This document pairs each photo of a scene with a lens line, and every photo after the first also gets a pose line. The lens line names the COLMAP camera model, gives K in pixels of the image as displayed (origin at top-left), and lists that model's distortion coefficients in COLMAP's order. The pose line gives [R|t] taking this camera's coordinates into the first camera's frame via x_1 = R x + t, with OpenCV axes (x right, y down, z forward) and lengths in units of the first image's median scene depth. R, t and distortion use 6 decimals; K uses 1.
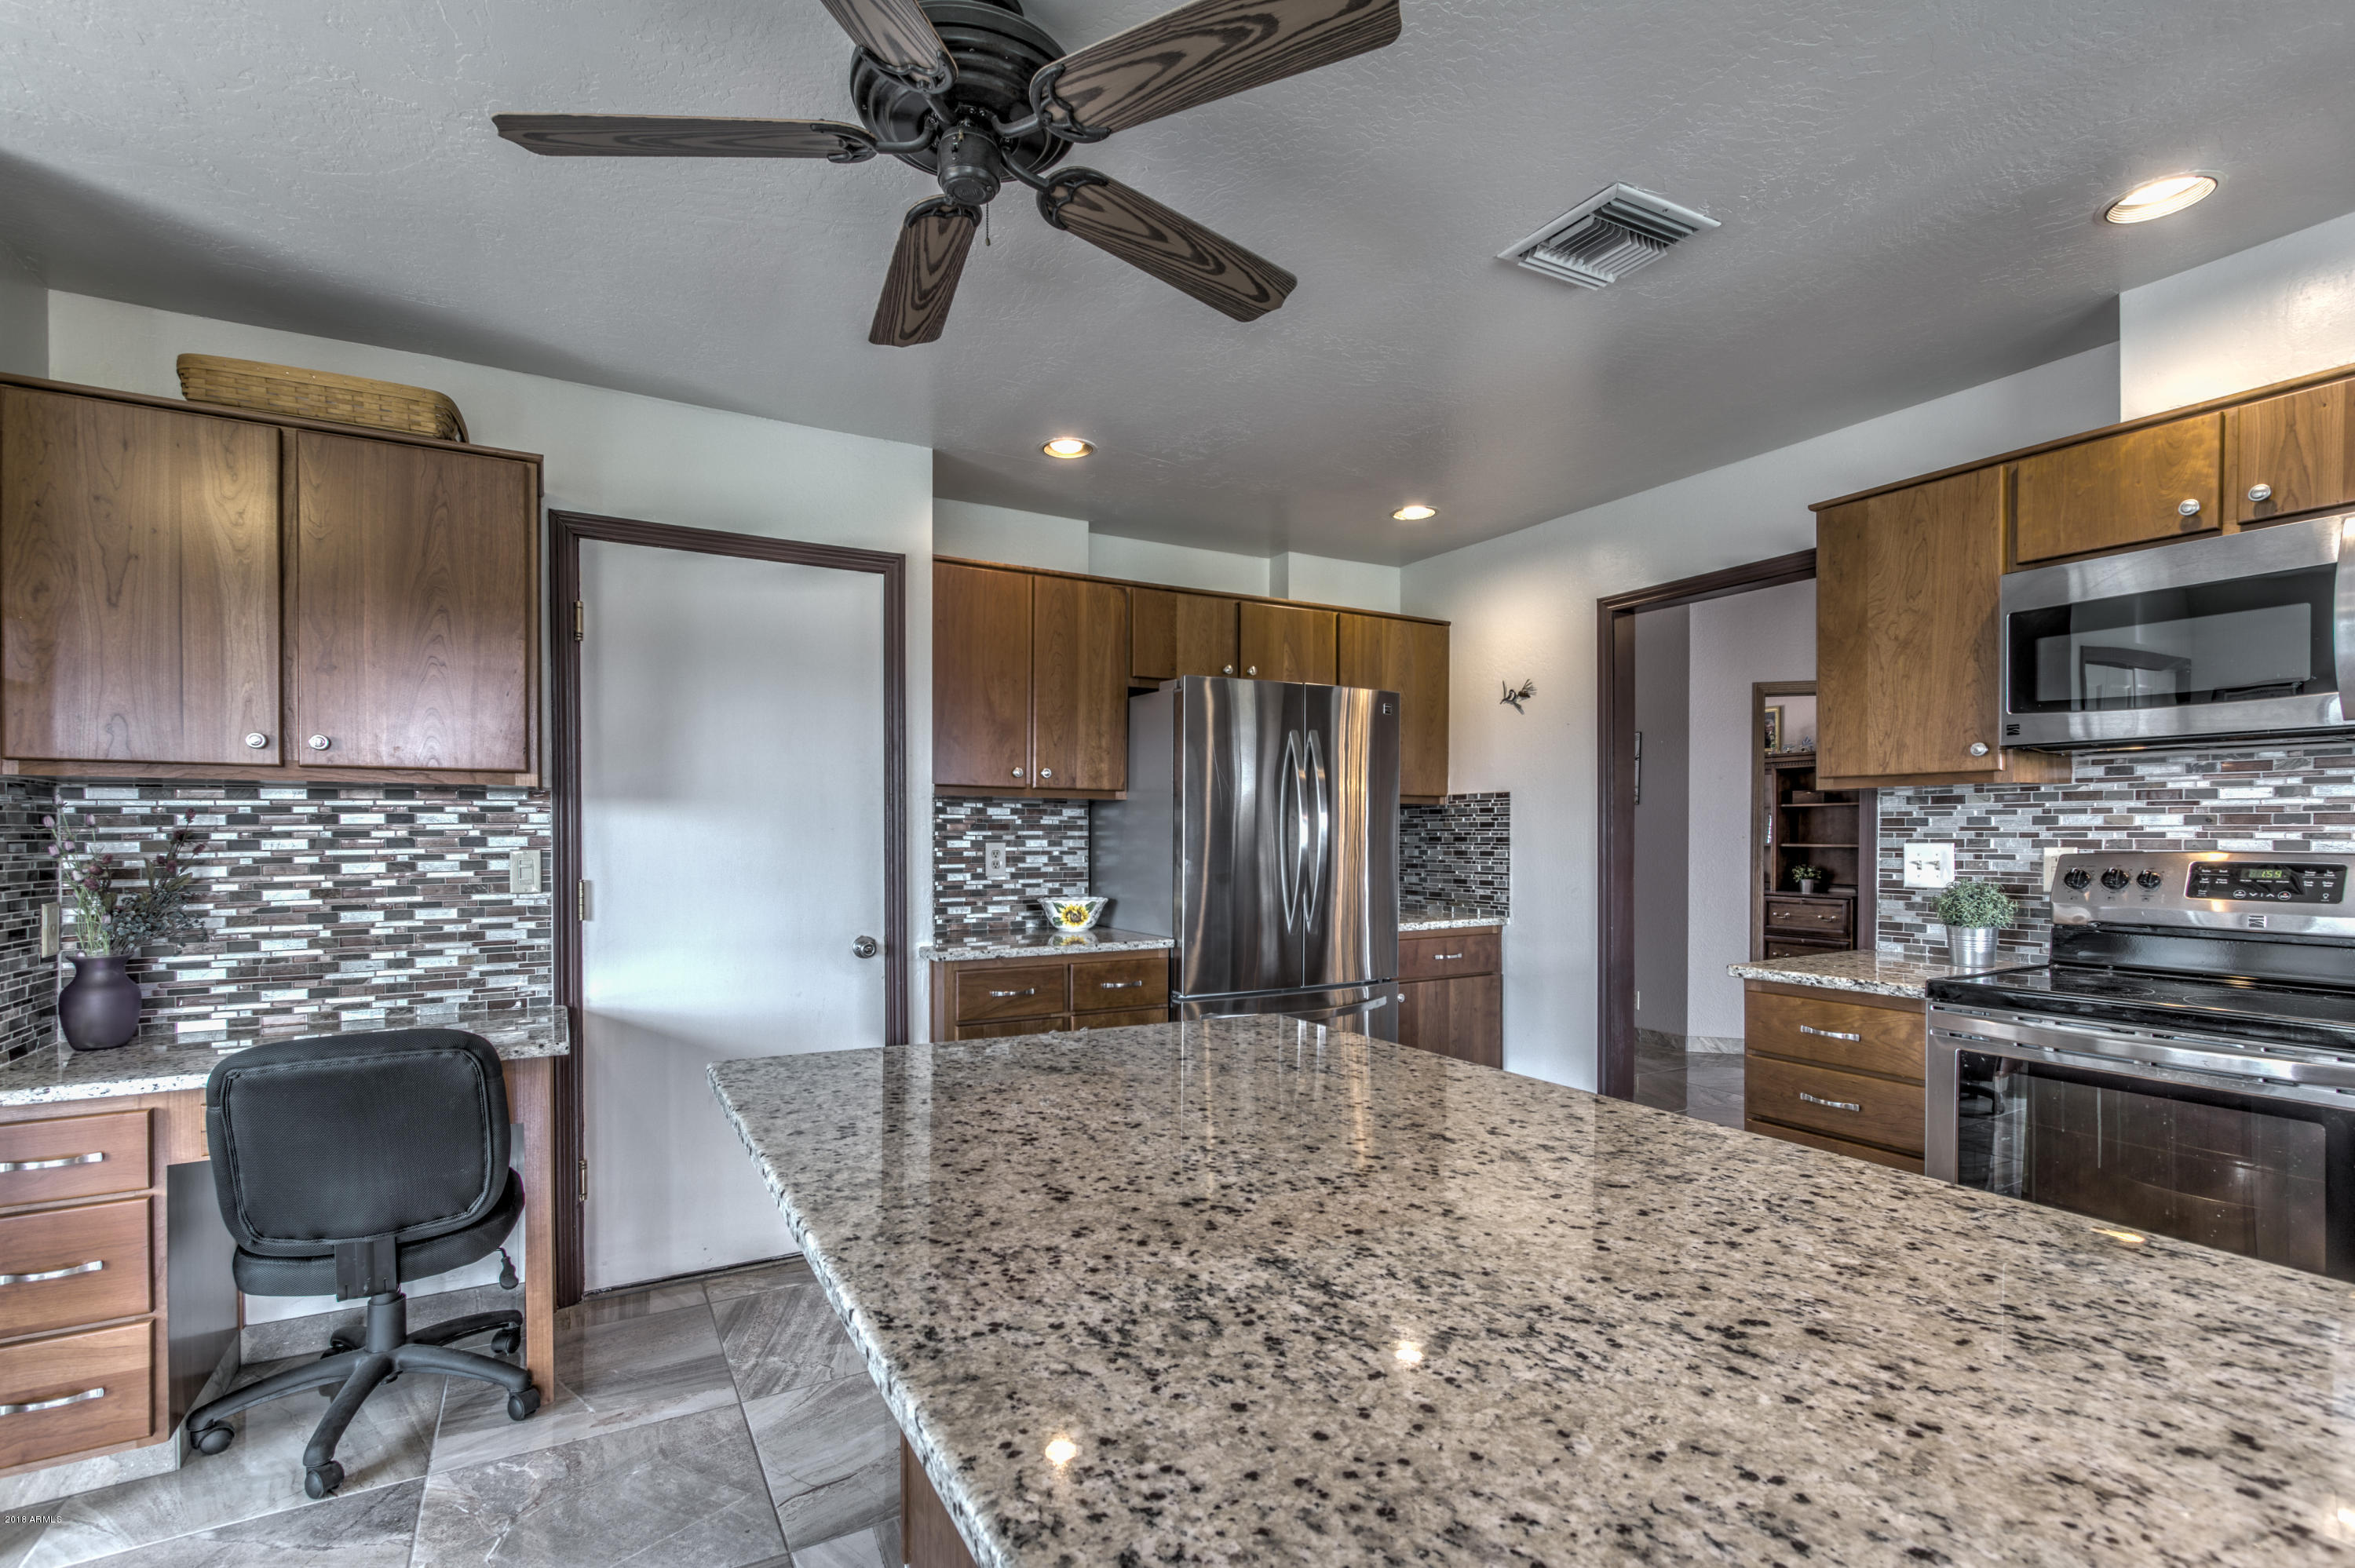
lens RADIAL K [[1077.7, 0, 1159.6], [0, 1077.7, 836.6], [0, 0, 1]] dist [0.002889, 0.001251]
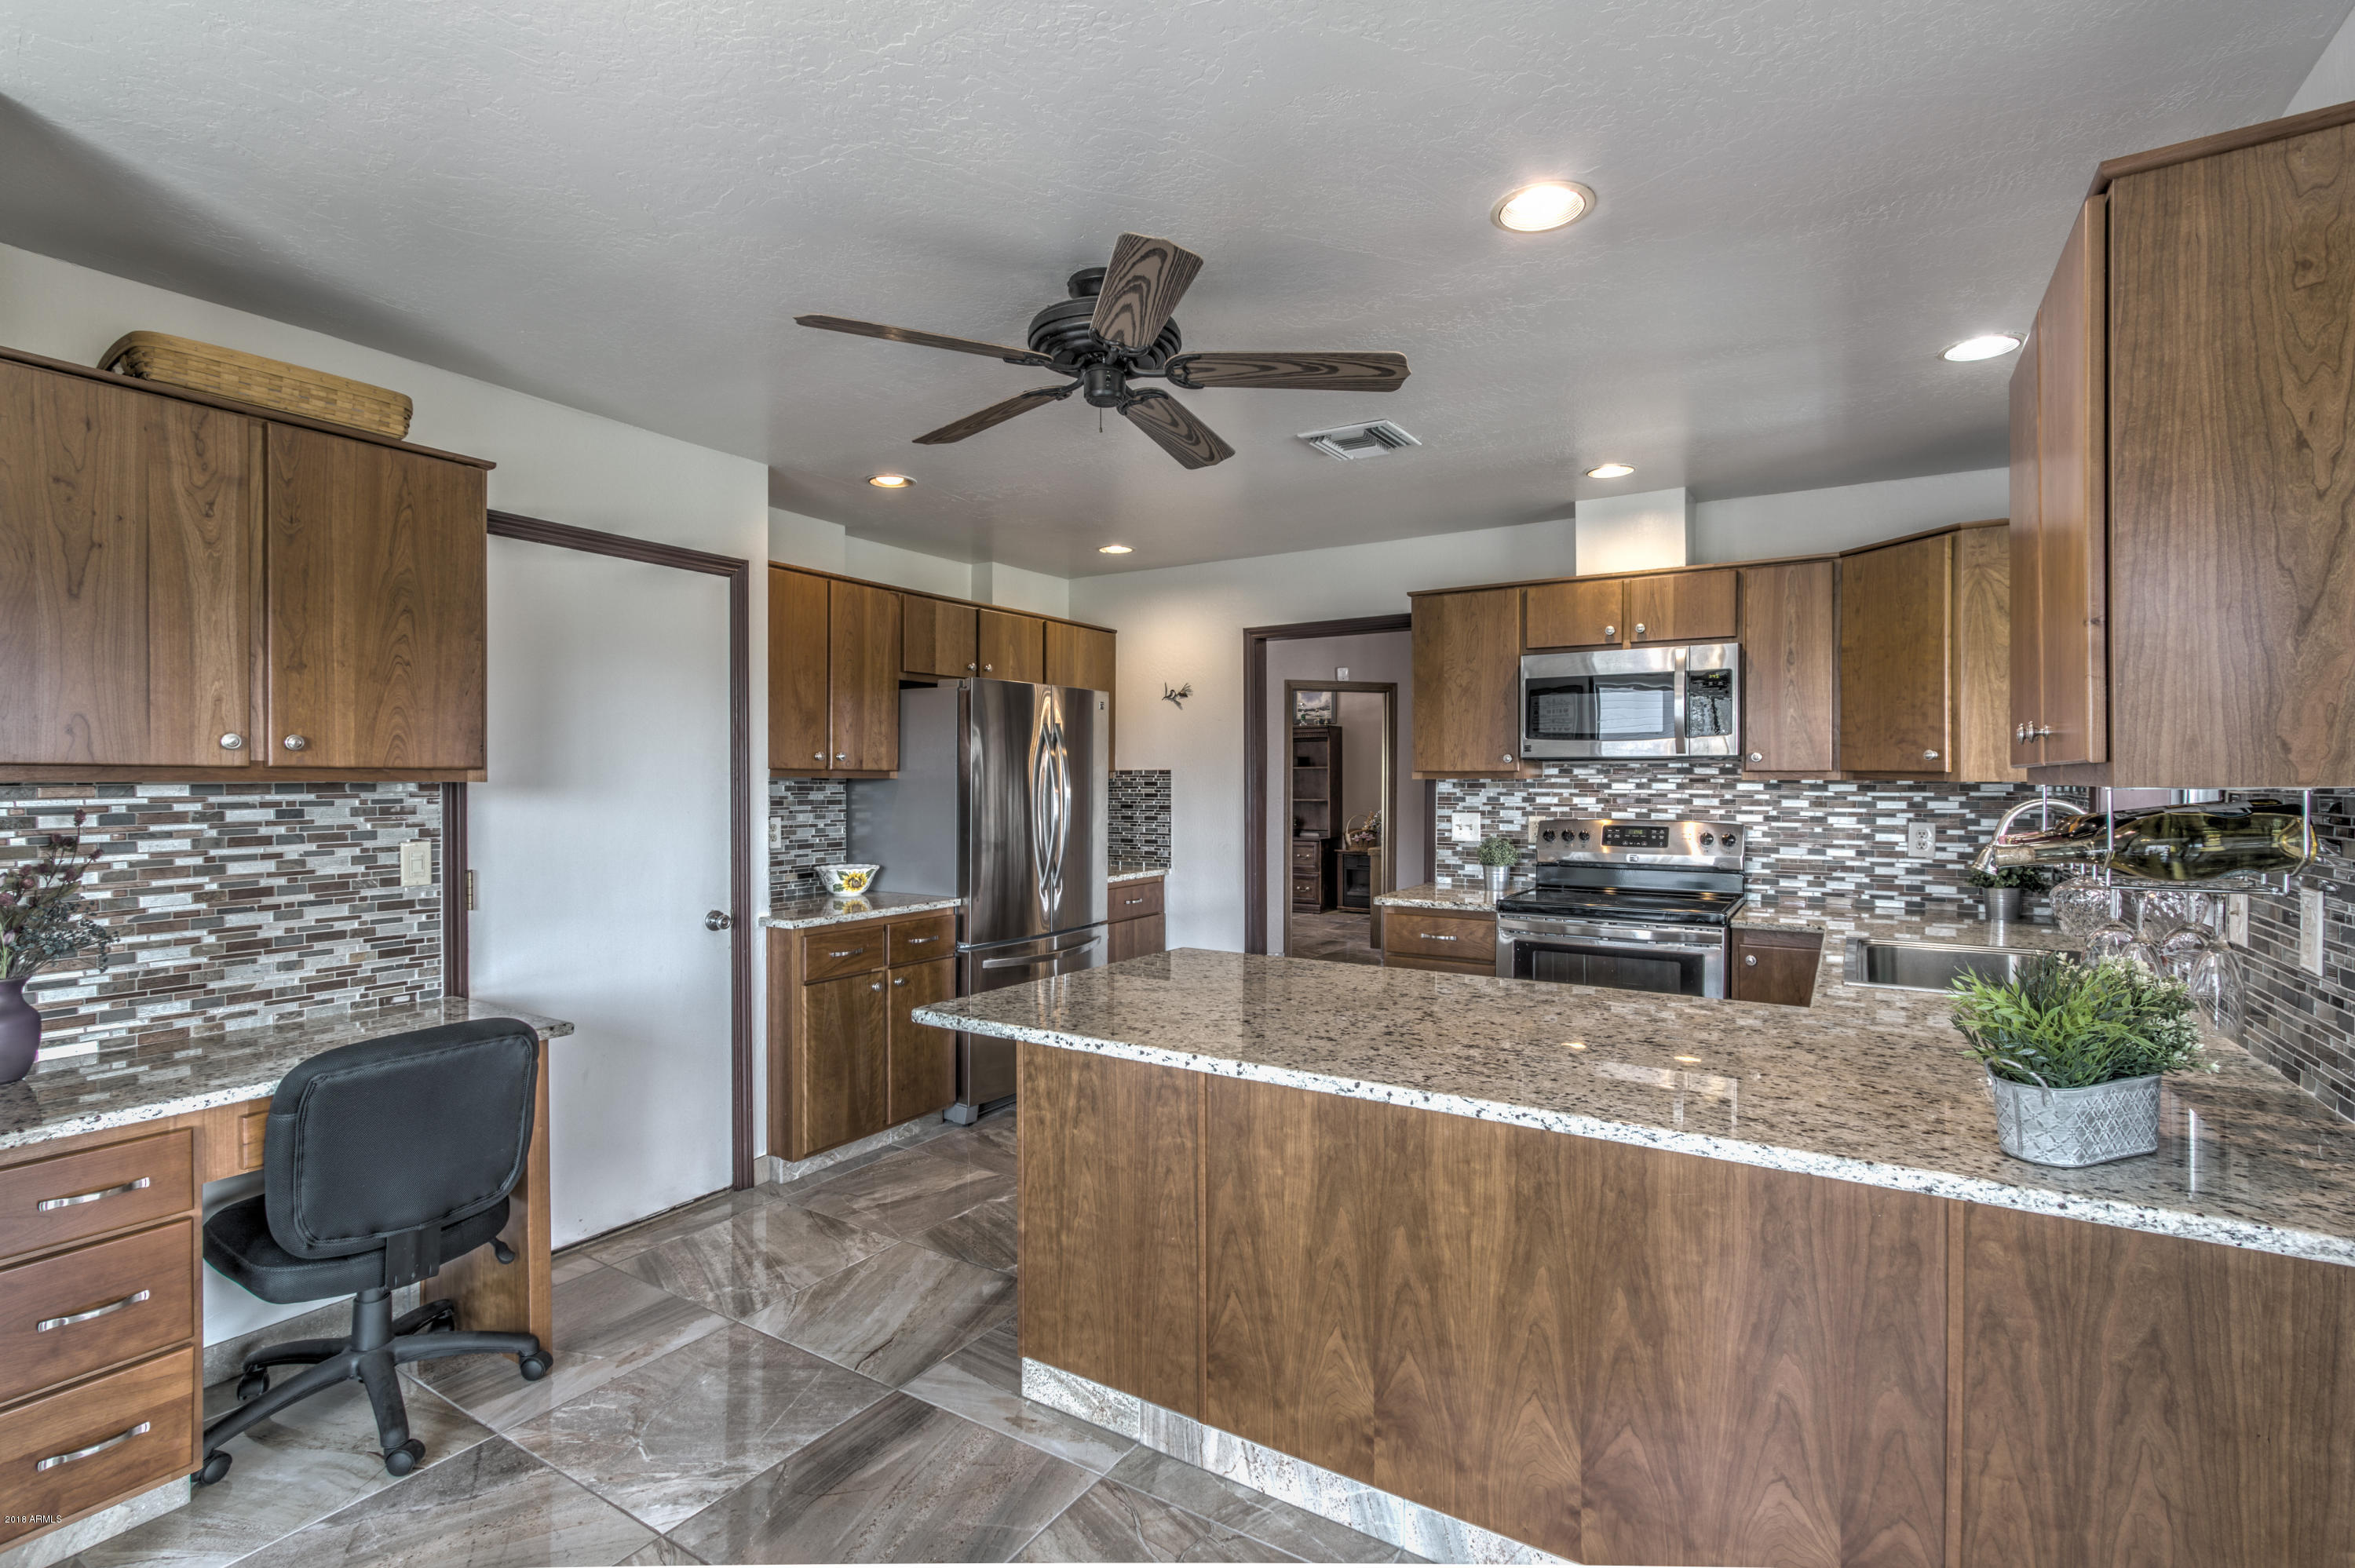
lens RADIAL K [[1047.9, 0, 1177.5], [0, 1047.9, 784.0], [0, 0, 1]] dist [0.001893, 0.000778]
pose [[0.885486, -0.000421, 0.464667, -0.426868], [0.001235, 0.999998, -0.001448, -0.039695], [-0.464665, 0.001857, 0.885484, -0.181126]]
